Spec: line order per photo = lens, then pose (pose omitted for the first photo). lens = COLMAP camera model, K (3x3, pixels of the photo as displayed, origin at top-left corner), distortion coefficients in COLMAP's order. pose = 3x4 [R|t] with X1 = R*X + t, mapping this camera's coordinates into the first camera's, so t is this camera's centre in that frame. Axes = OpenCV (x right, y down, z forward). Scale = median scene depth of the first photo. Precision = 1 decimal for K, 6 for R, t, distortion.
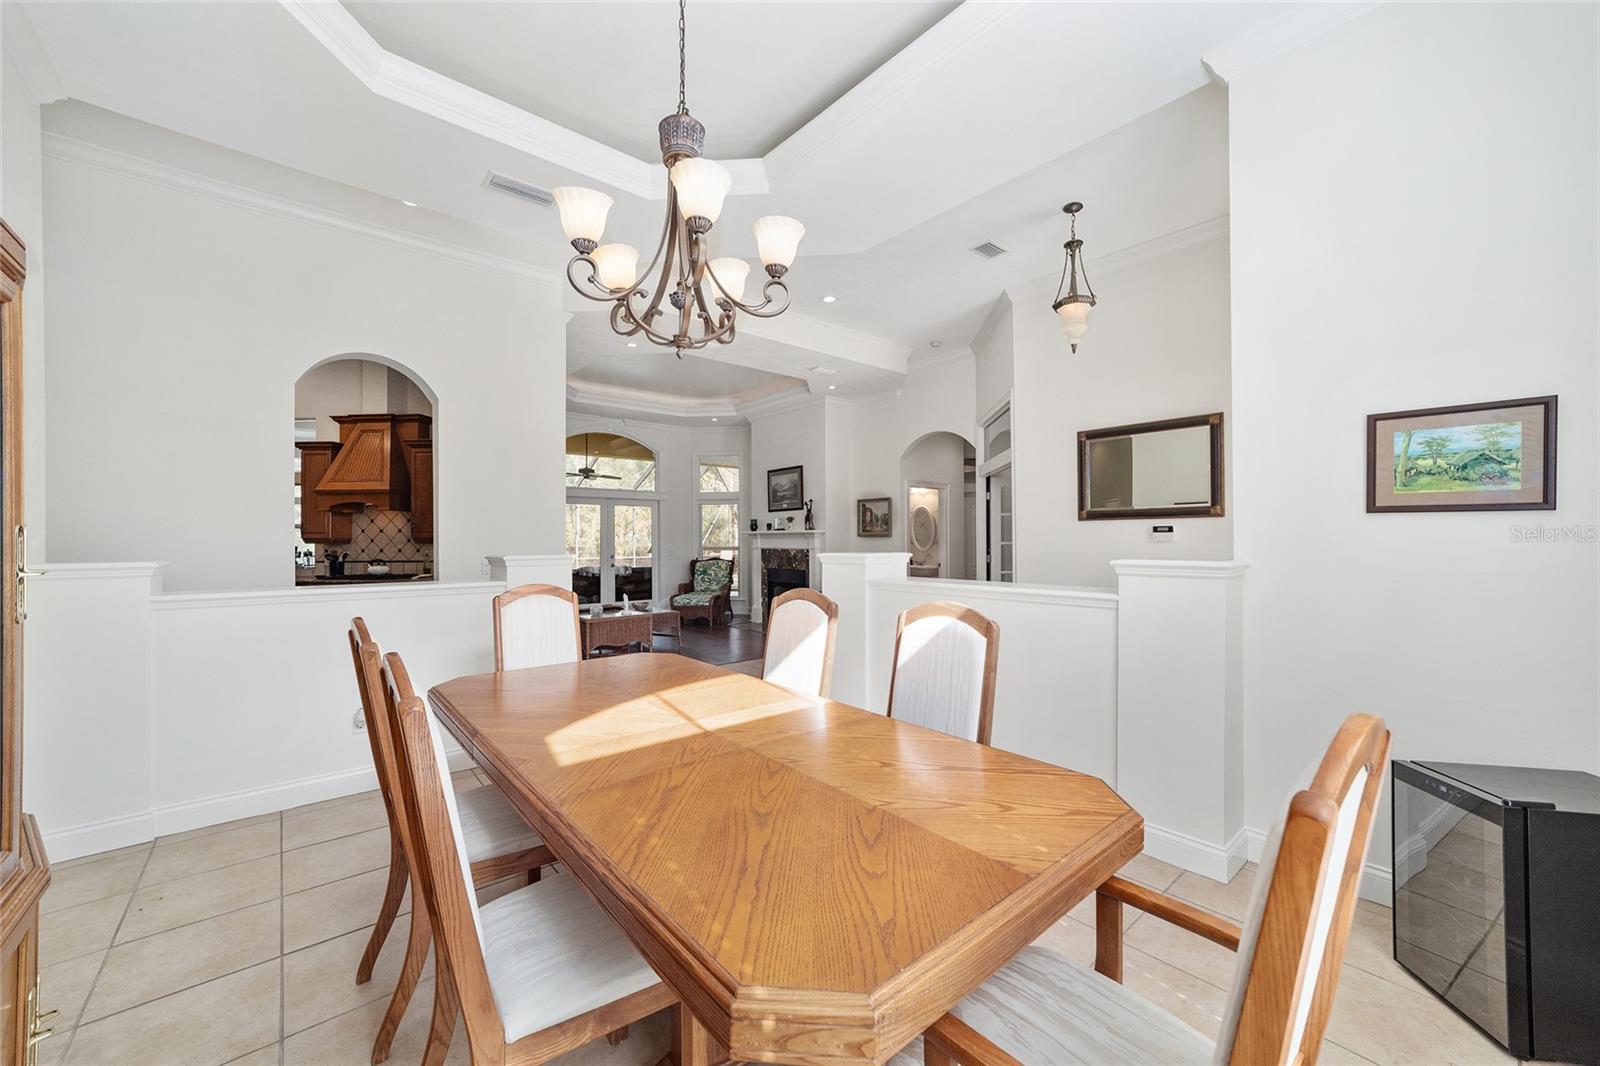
lens RADIAL K [[614.8, 0, 789.7], [0, 614.8, 534.2], [0, 0, 1]] dist [0.000650, 0.001102]
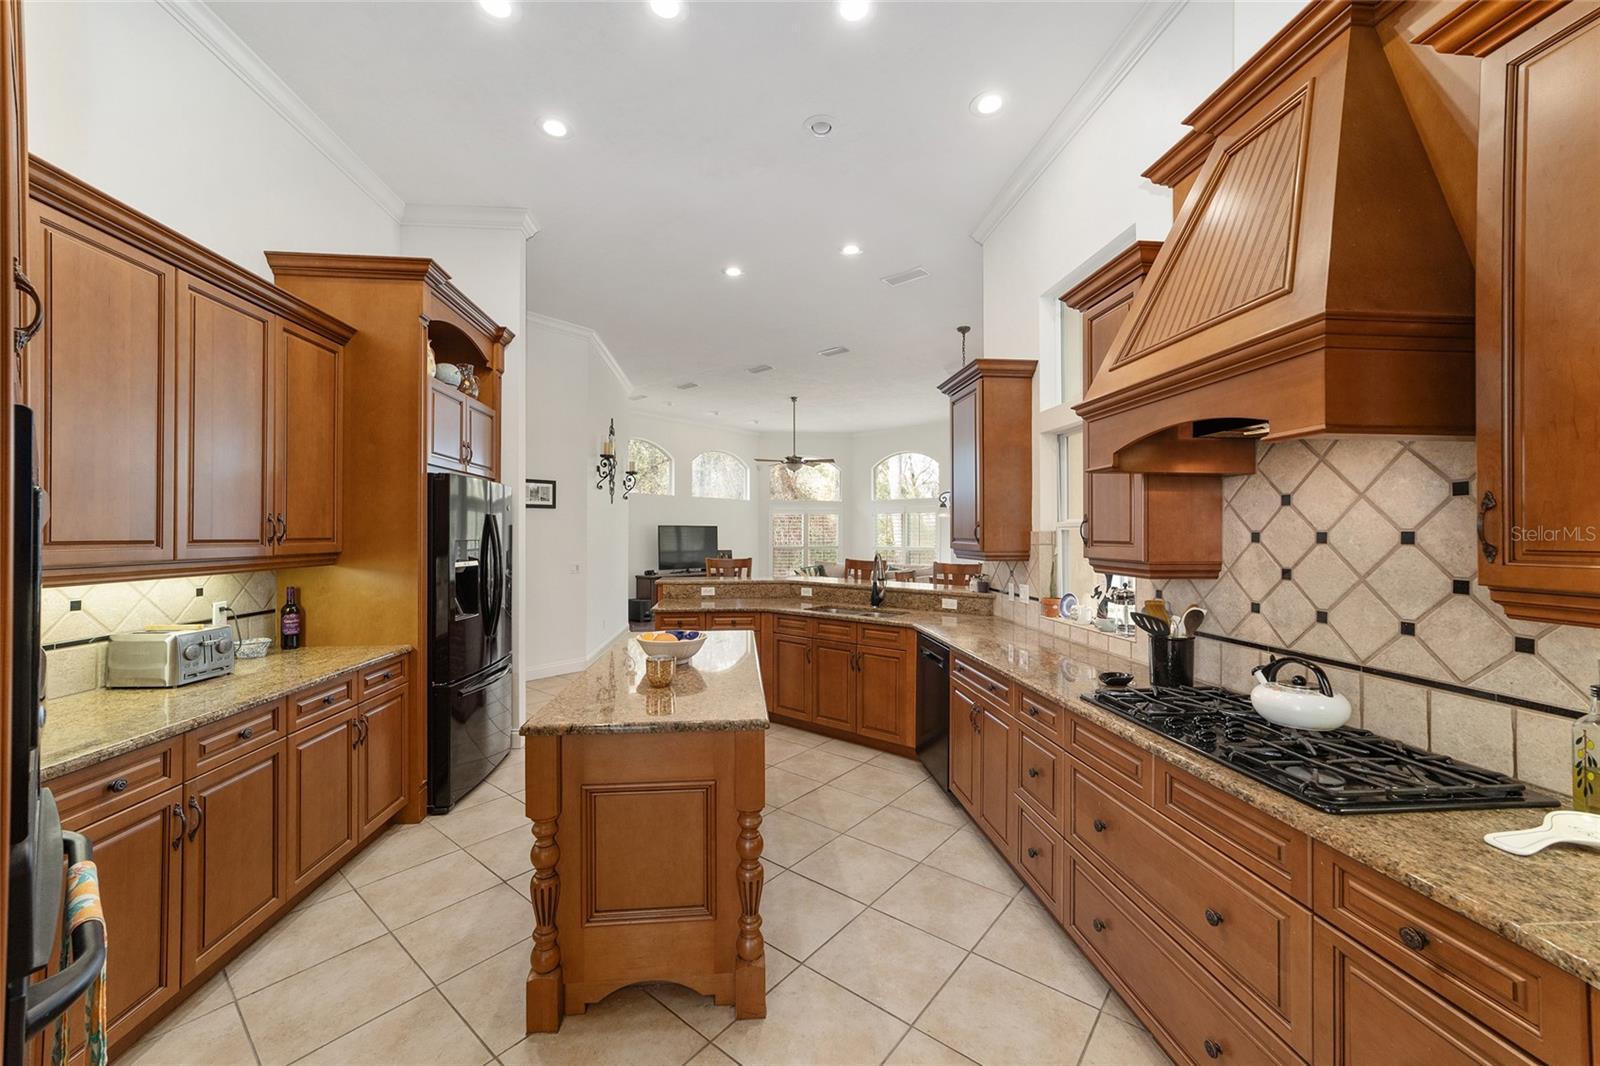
lens RADIAL K [[614.8, 0, 791.5], [0, 614.8, 532.2], [0, 0, 1]] dist [0.000650, 0.001102]
pose [[0.186103, 0.006610, -0.982508, -0.459312], [-0.001659, 0.999978, 0.006414, -0.008896], [0.982529, 0.000437, 0.186110, 0.743249]]
